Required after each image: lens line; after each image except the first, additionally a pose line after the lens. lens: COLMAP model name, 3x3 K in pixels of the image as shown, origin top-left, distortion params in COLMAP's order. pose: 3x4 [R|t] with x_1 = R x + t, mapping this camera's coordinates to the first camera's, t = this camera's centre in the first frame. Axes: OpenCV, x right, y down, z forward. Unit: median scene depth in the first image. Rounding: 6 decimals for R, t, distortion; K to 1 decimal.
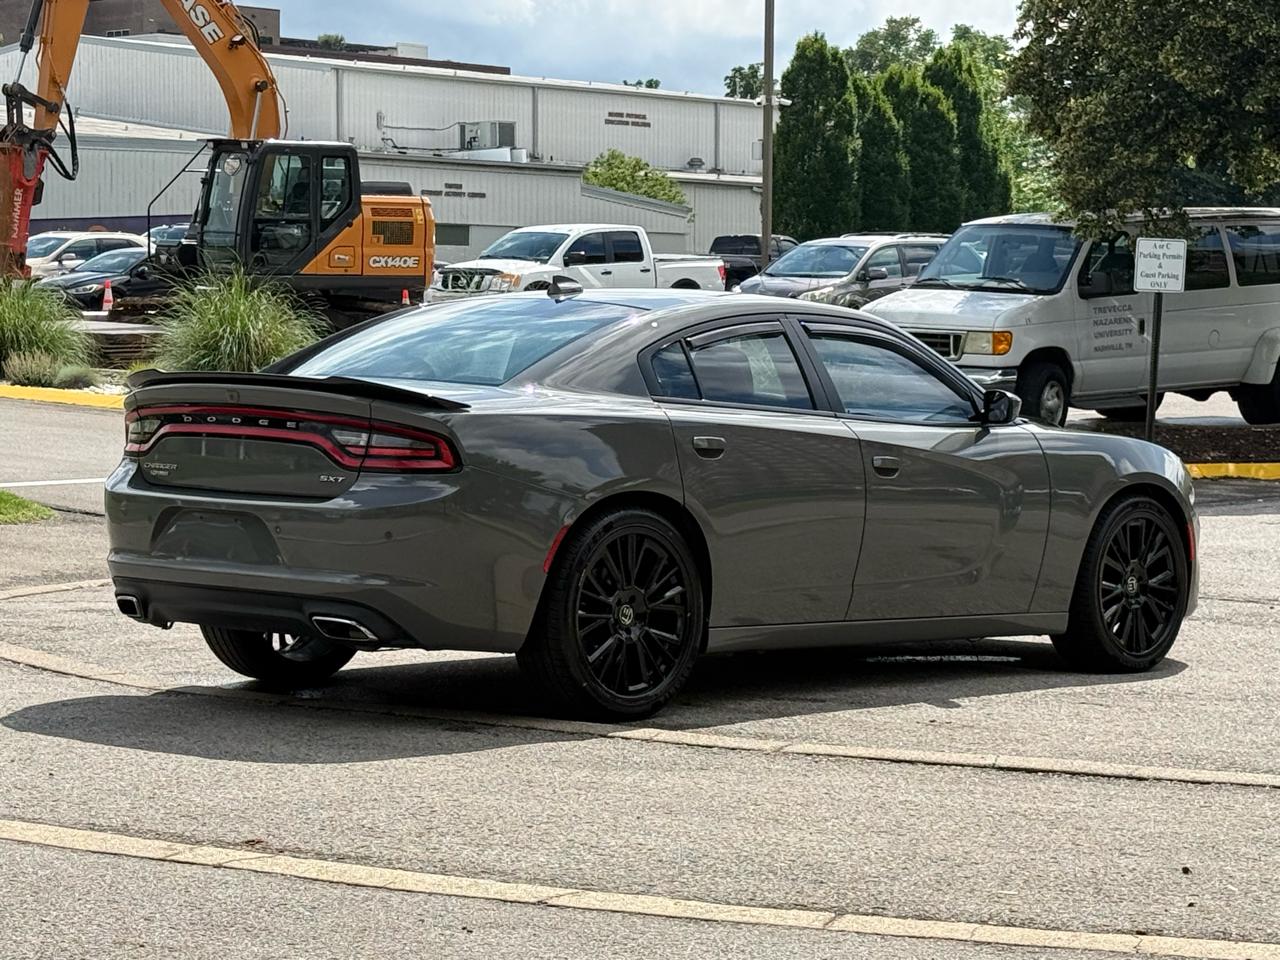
lens RADIAL K [[3578.4, 0, 641.1], [0, 3578.4, 544.8], [0, 0, 1]] dist [0.093857, 0.499090]
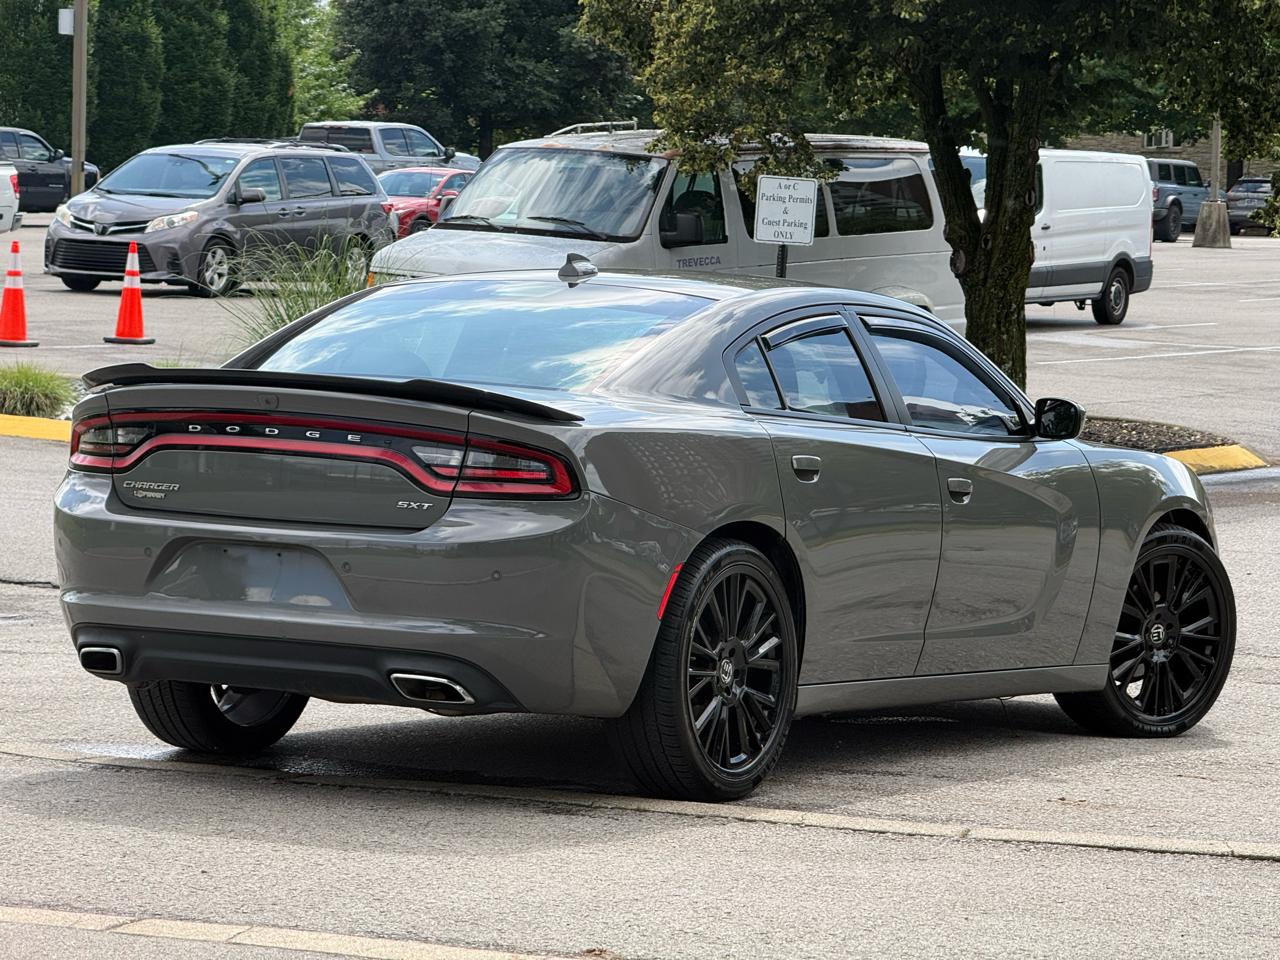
lens RADIAL K [[4952.0, 0, 640.0], [0, 4952.0, 480.0], [0, 0, 1]] dist [0.492912, -2.405381]
pose [[0.969874, 0.010660, 0.243374, -0.291066], [-0.008151, 0.999903, -0.011314, -0.011069], [-0.243471, 0.008989, 0.969866, -0.101753]]
